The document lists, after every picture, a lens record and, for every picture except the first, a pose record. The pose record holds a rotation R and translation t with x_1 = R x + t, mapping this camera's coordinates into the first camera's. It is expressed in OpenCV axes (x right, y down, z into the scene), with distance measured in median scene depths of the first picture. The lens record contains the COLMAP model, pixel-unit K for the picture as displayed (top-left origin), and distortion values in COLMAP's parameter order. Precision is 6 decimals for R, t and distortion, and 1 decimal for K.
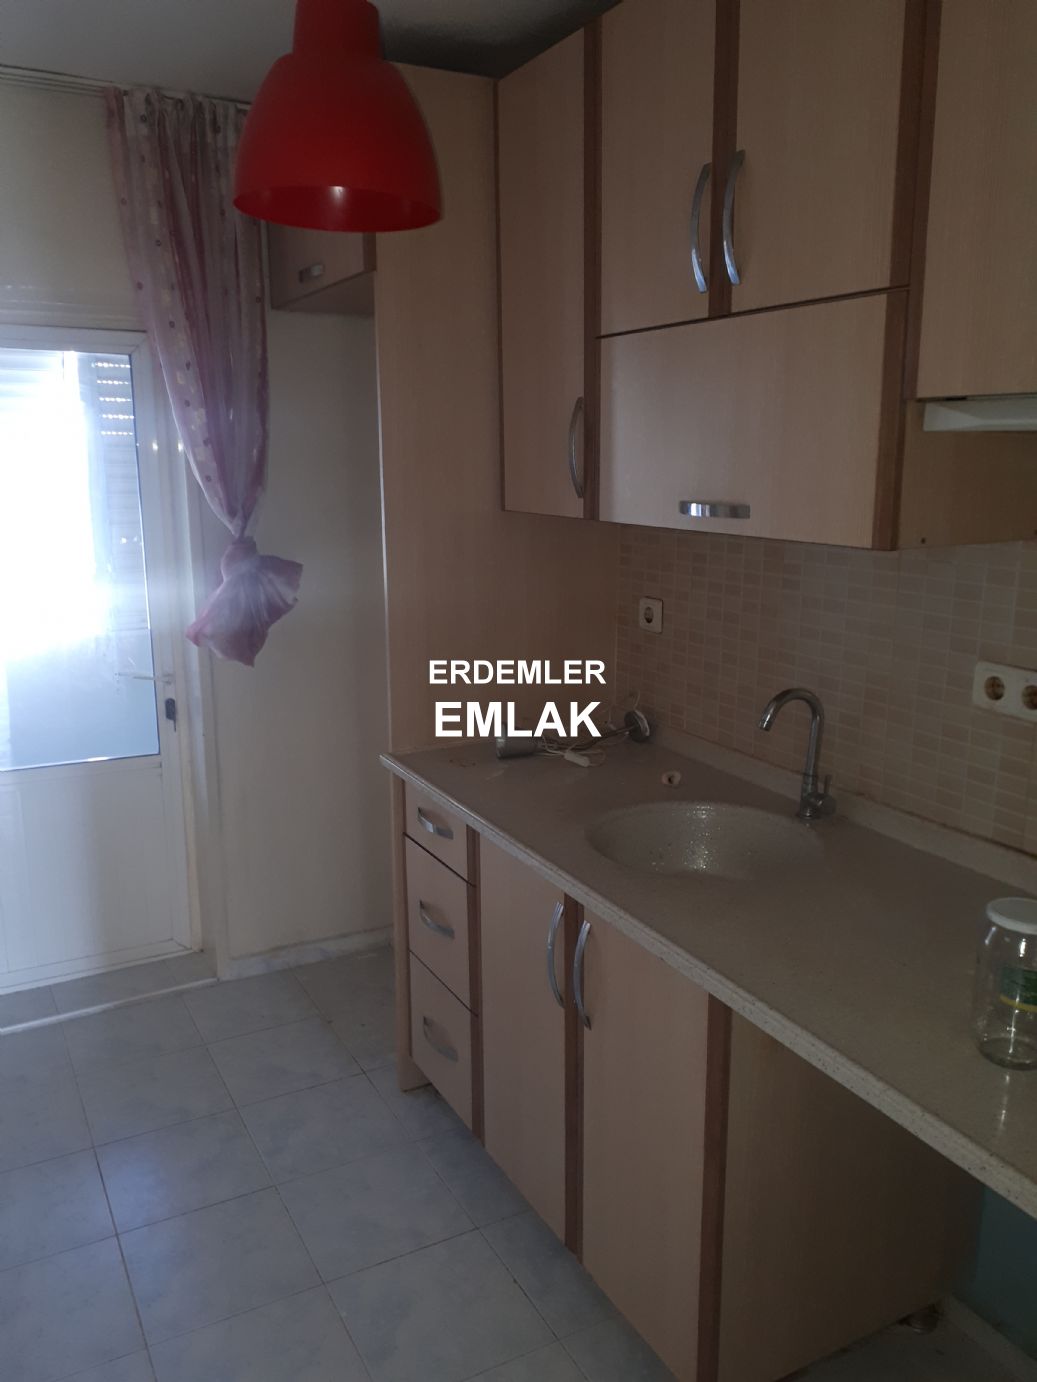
lens RADIAL K [[1095.9, 0, 514.9], [0, 1095.9, 684.7], [0, 0, 1]] dist [0.005632, -0.001114]
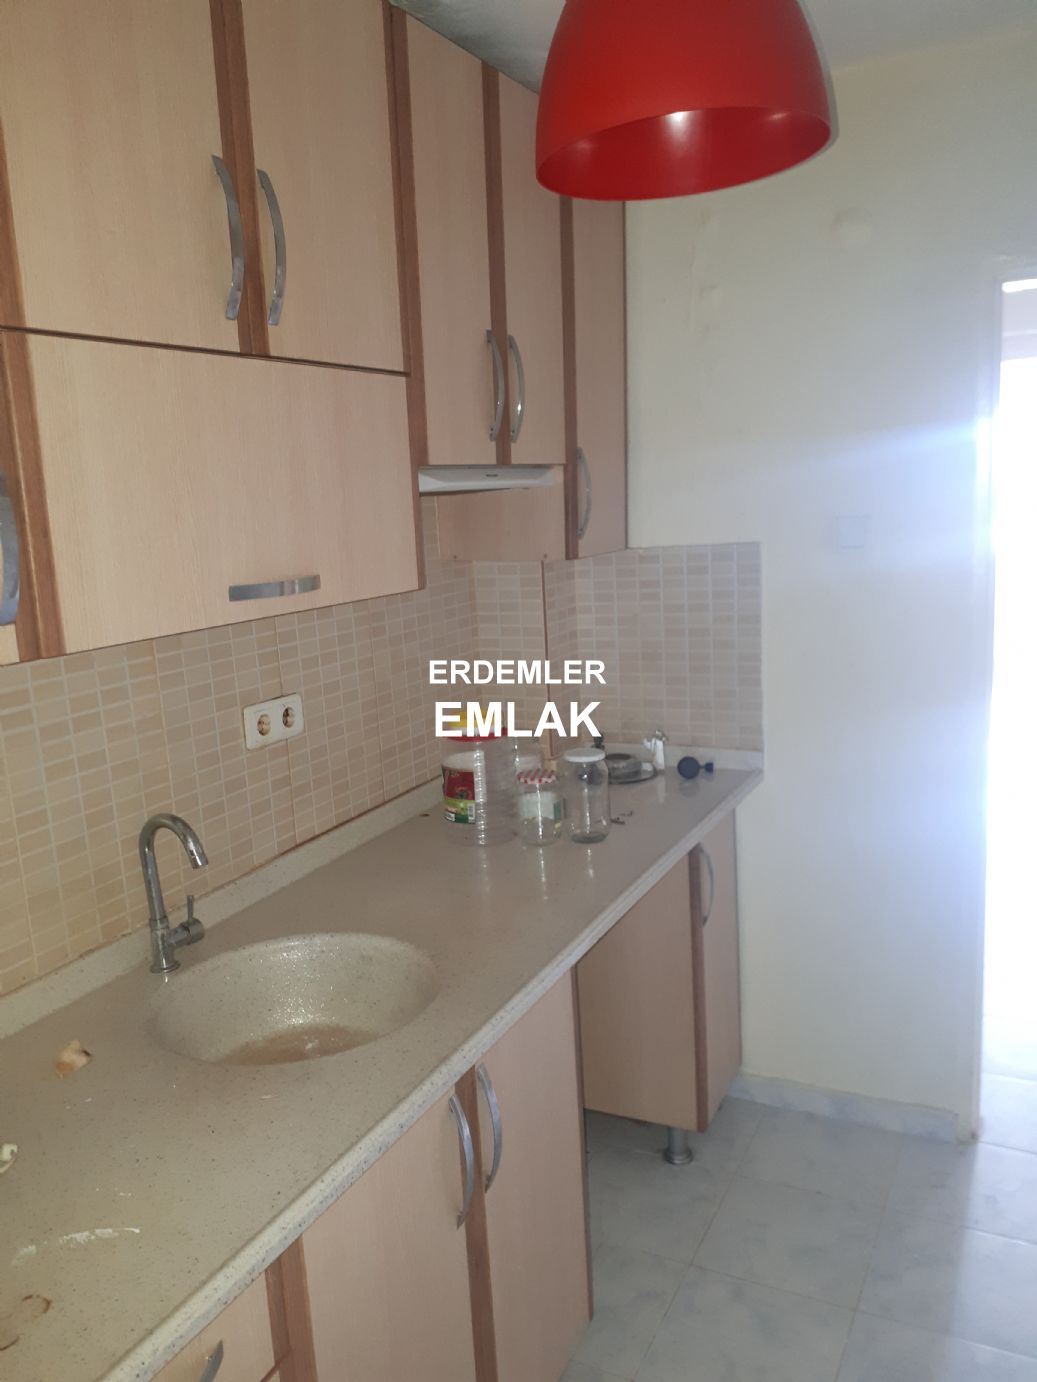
lens RADIAL K [[1095.9, 0, 515.1], [0, 1095.9, 697.8], [0, 0, 1]] dist [0.005632, -0.001114]
pose [[-0.565646, -0.126454, 0.814895, -0.616408], [0.226280, 0.926444, 0.300832, -0.299475], [-0.792996, 0.354558, -0.495425, 1.332493]]
